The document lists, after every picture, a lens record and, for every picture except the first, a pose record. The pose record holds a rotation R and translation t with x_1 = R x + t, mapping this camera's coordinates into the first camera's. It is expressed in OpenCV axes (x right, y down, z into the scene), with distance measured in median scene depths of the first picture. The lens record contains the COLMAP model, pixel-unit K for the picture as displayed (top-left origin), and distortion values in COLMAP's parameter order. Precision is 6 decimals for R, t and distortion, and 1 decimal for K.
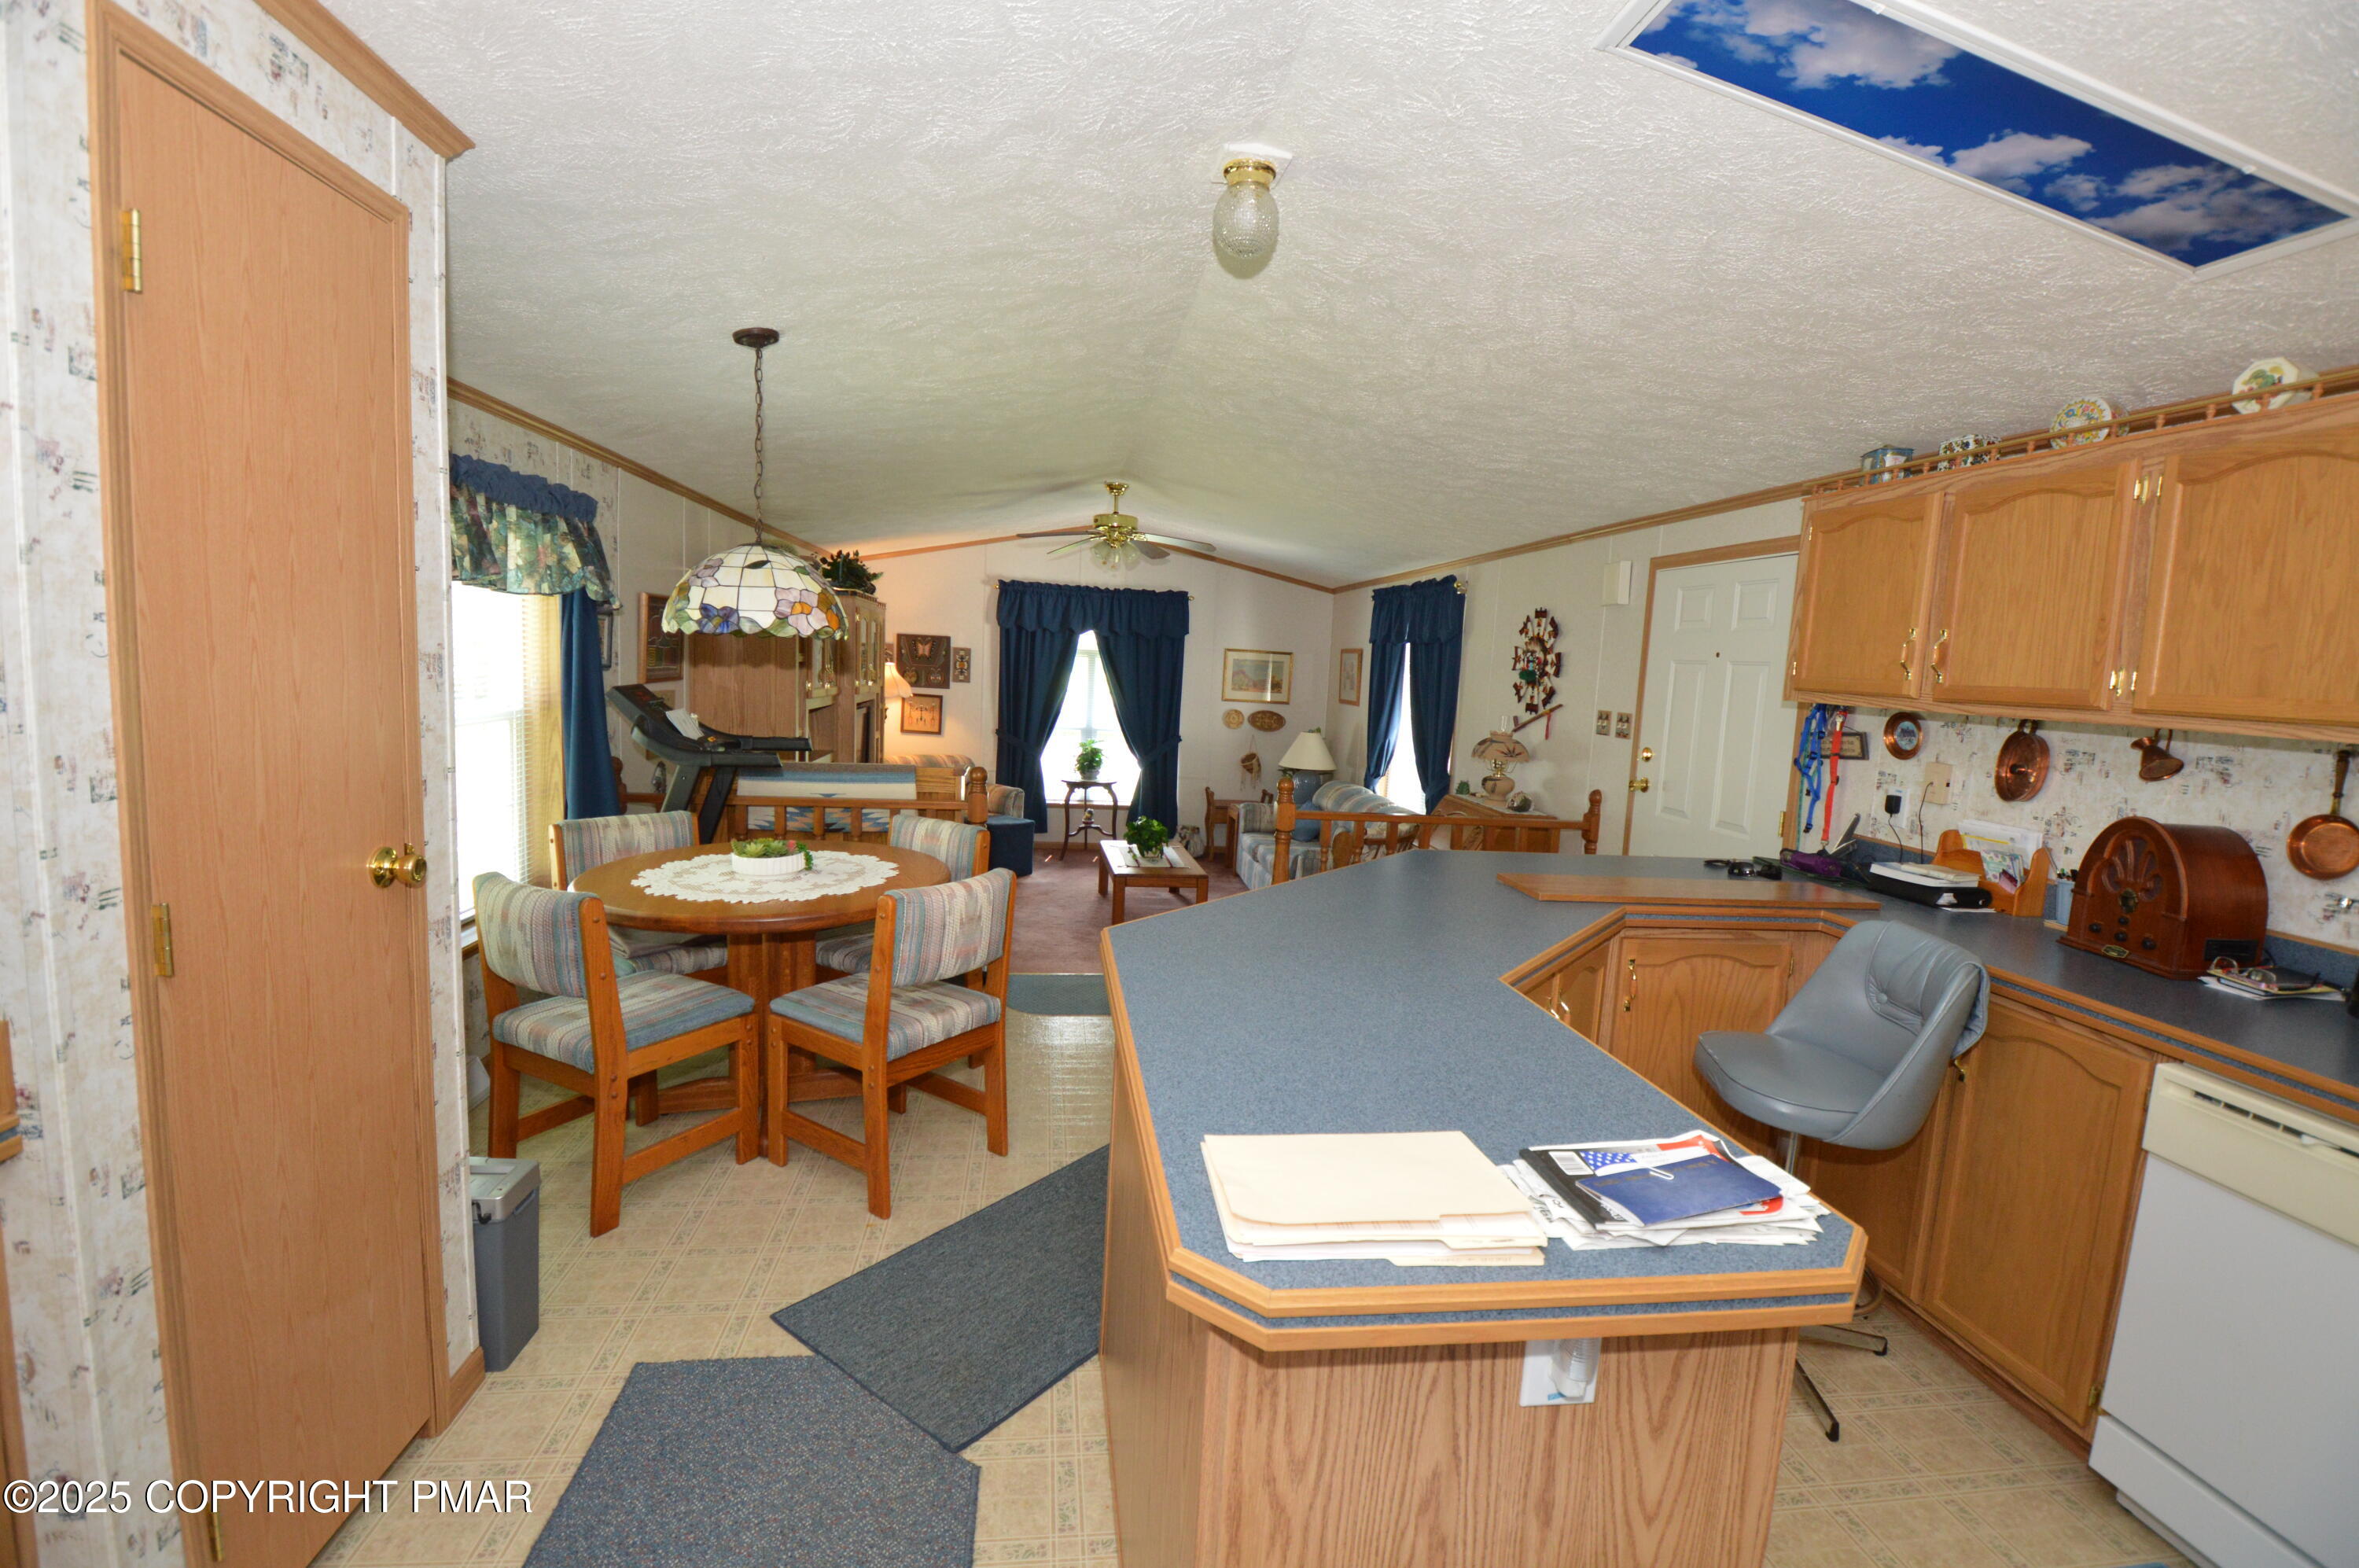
lens RADIAL K [[1039.9, 0, 1179.5], [0, 1039.9, 784.0], [0, 0, 1]] dist [-0.002003, -0.000918]
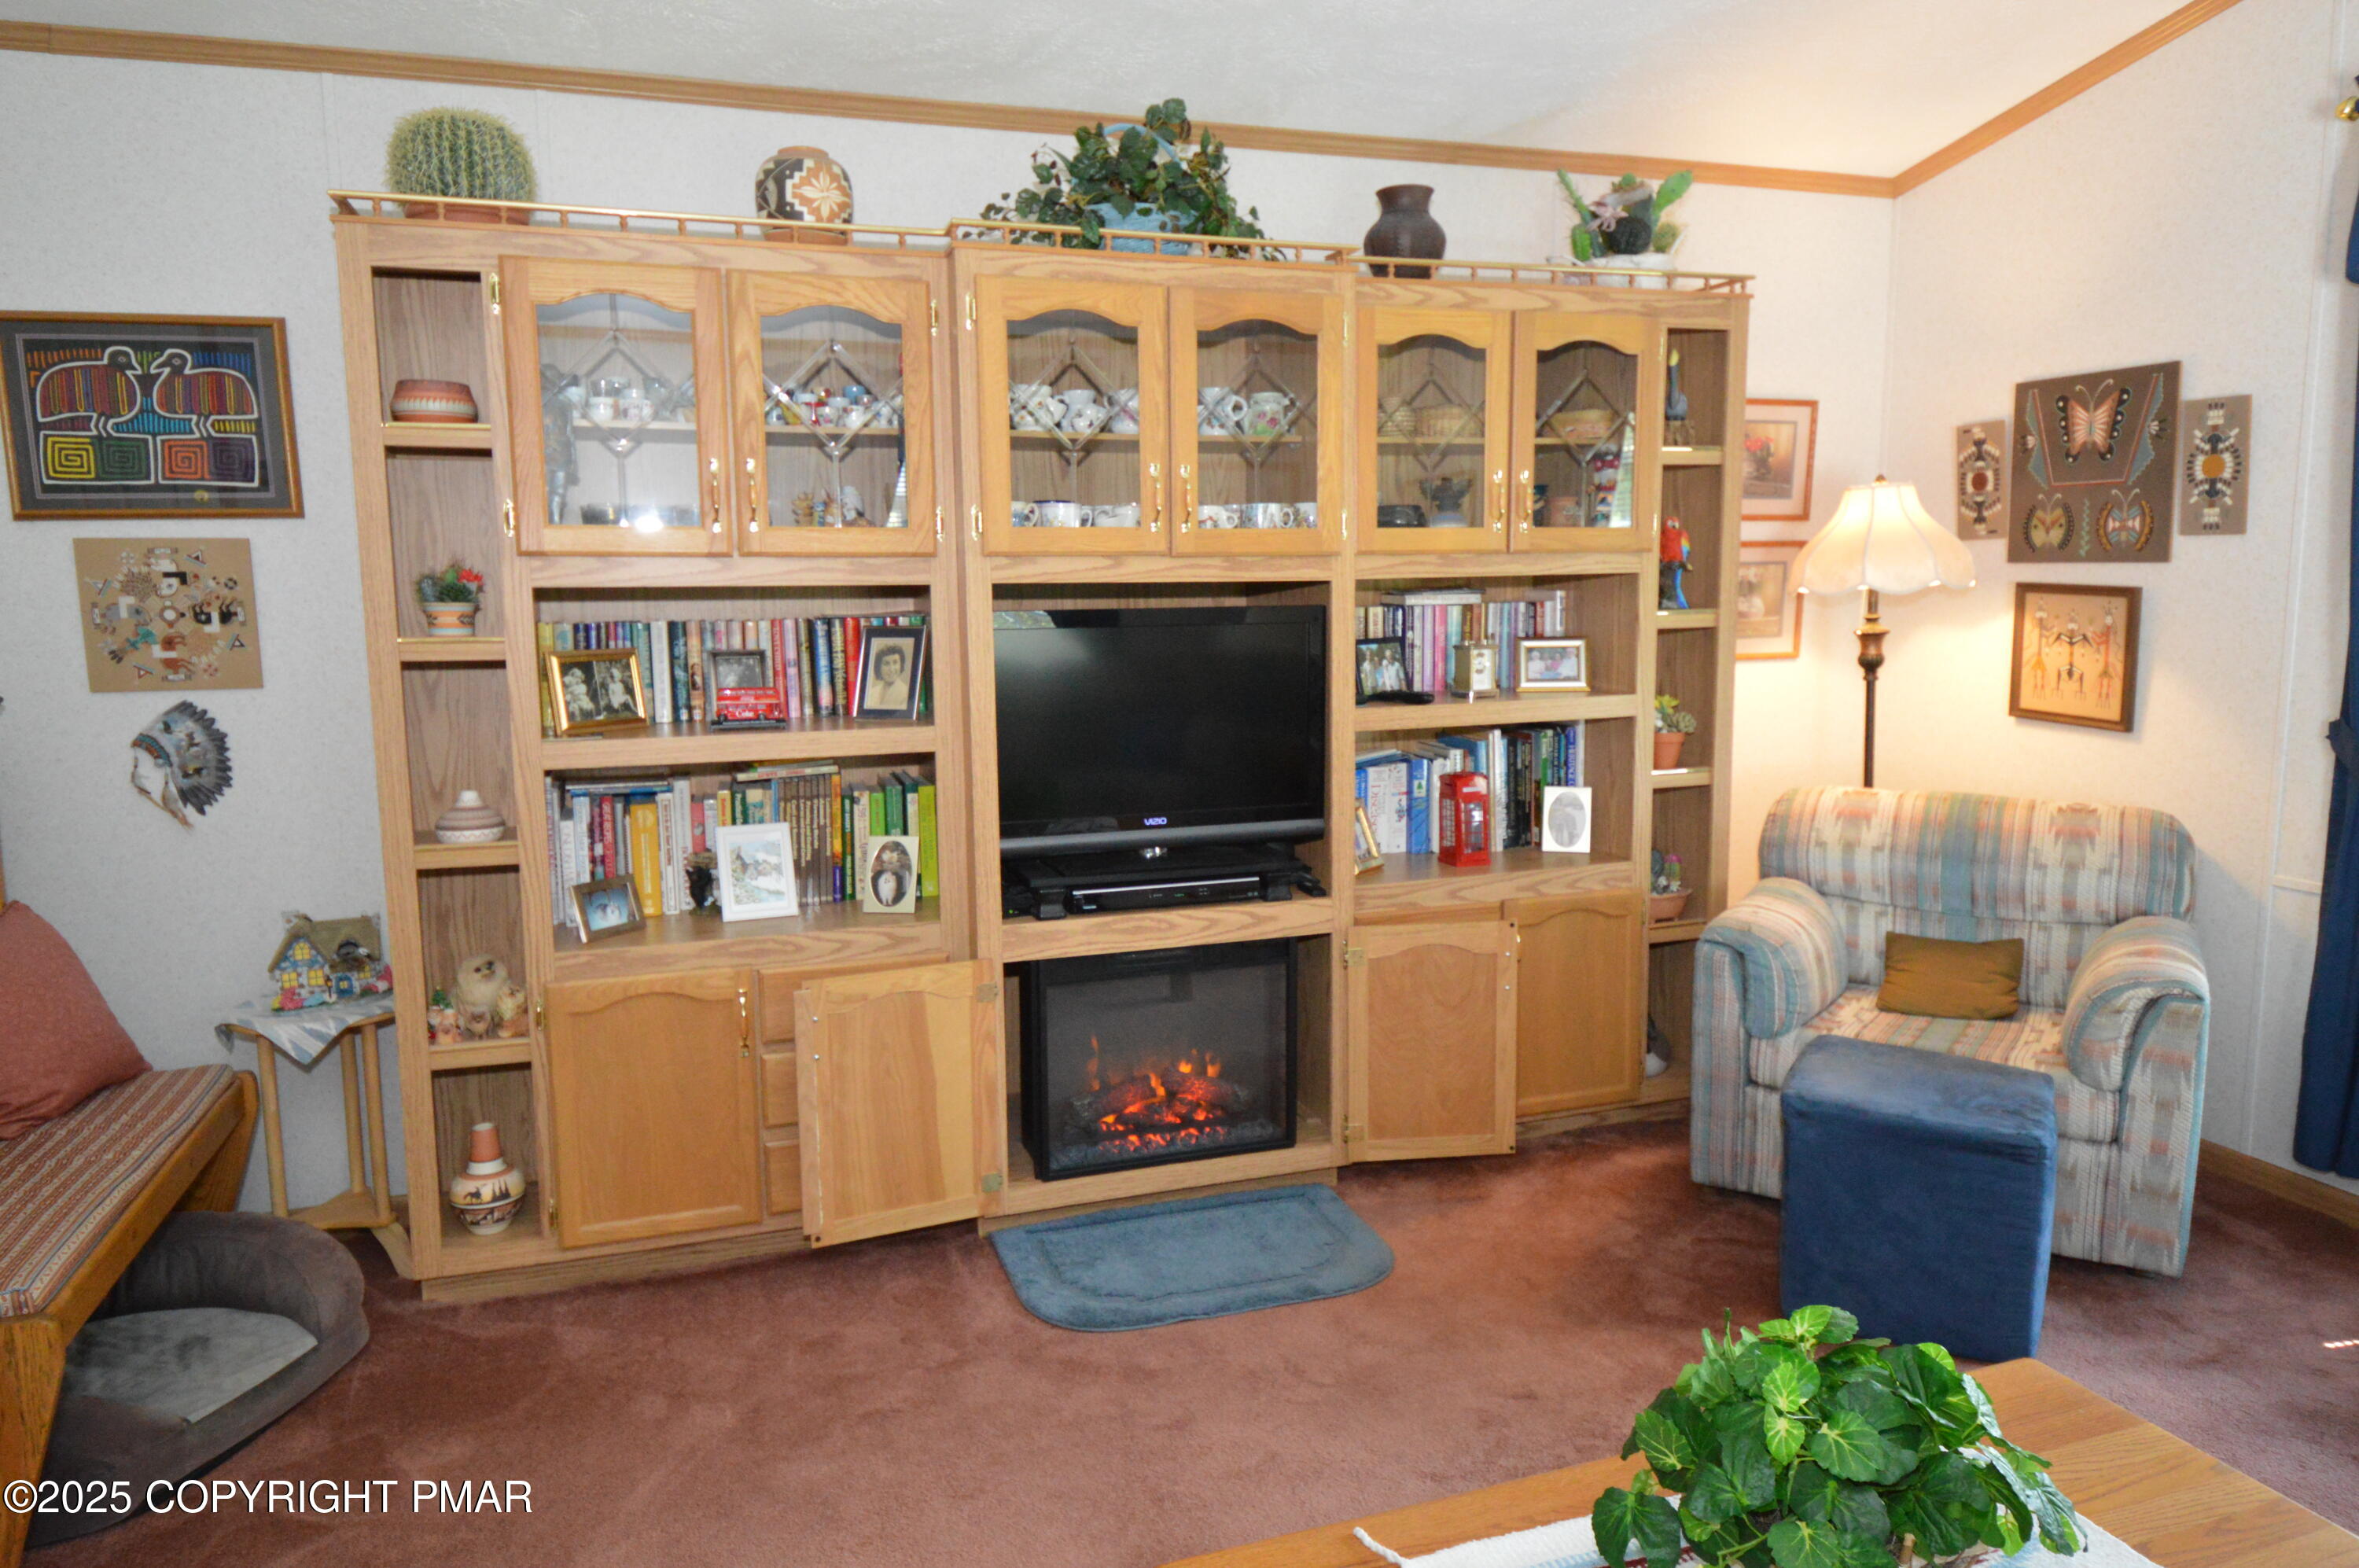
lens RADIAL K [[1536.9, 0, 1181.0], [0, 1536.9, 776.7], [0, 0, 1]] dist [0.046243, -0.056058]
pose [[0.197710, 0.082228, -0.976806, 0.124837], [-0.095623, 0.993341, 0.064266, -0.039421], [0.975585, 0.080699, 0.204256, 0.698410]]
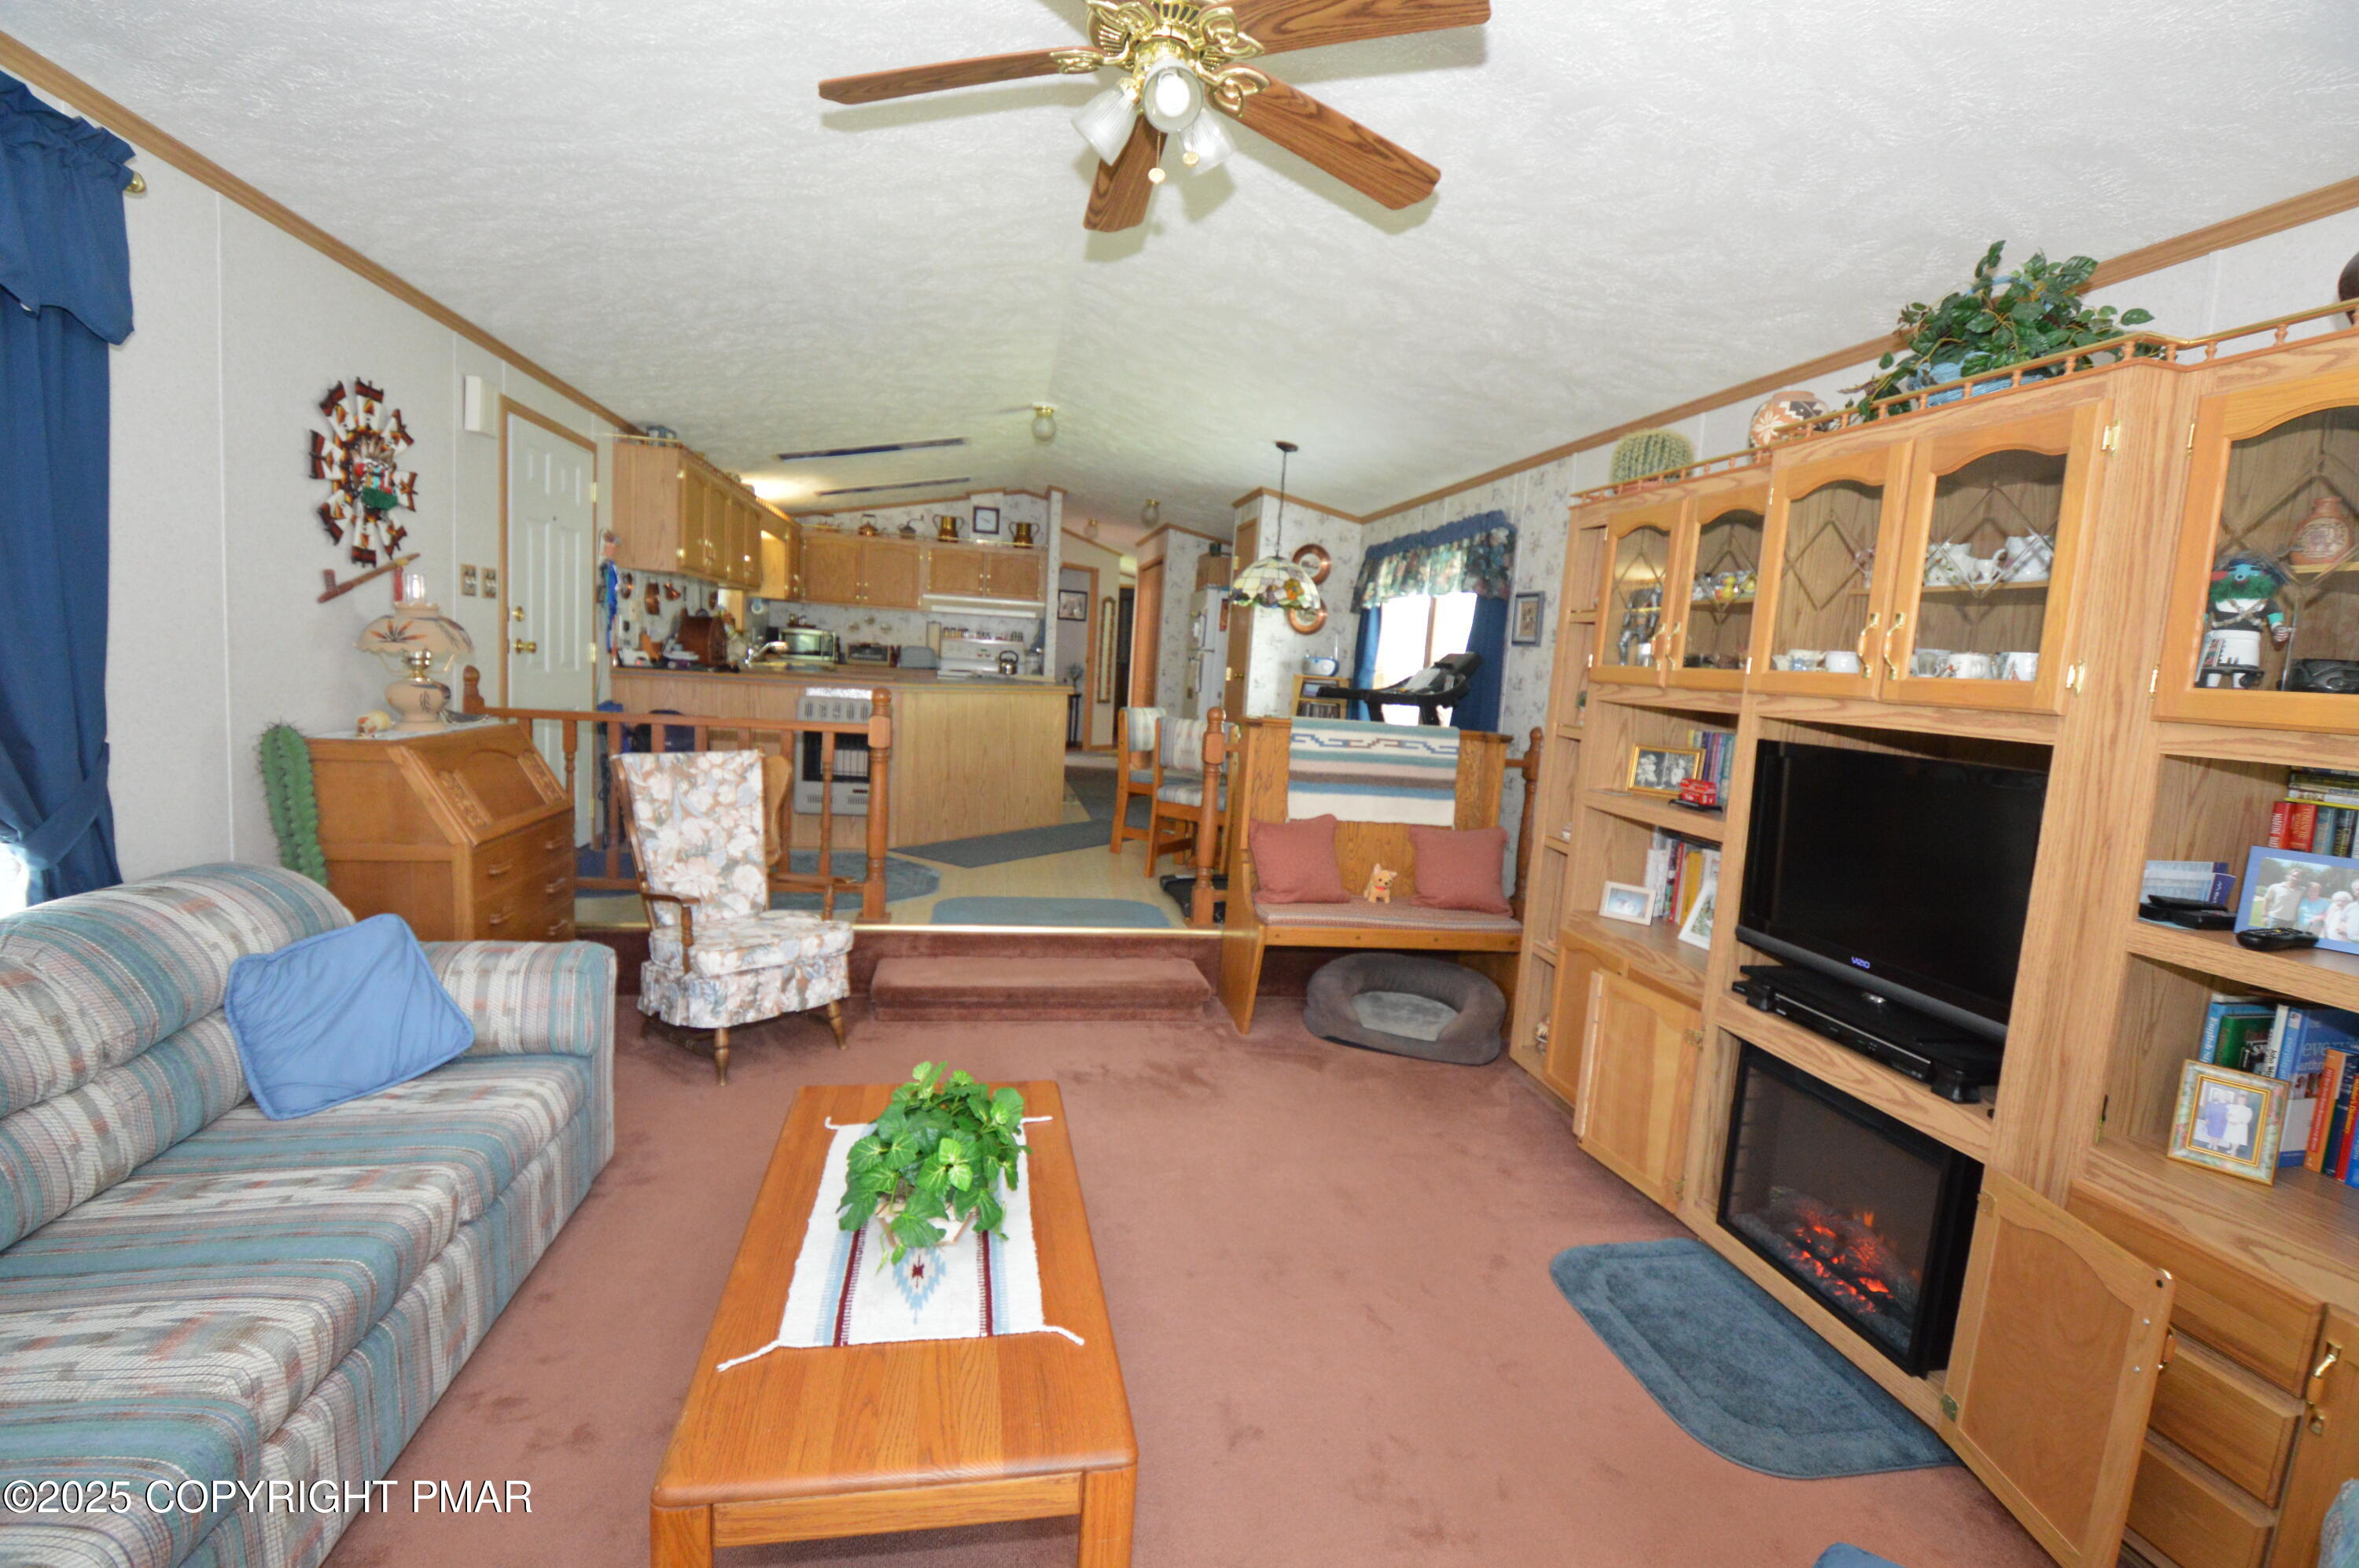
lens RADIAL K [[1039.9, 0, 1179.5], [0, 1039.9, 784.0], [0, 0, 1]] dist [-0.002003, -0.000918]
pose [[-0.992124, -0.103547, -0.070478, -0.048914], [-0.117376, 0.964999, 0.234522, -0.086437], [0.043727, 0.240948, -0.969553, 0.997928]]
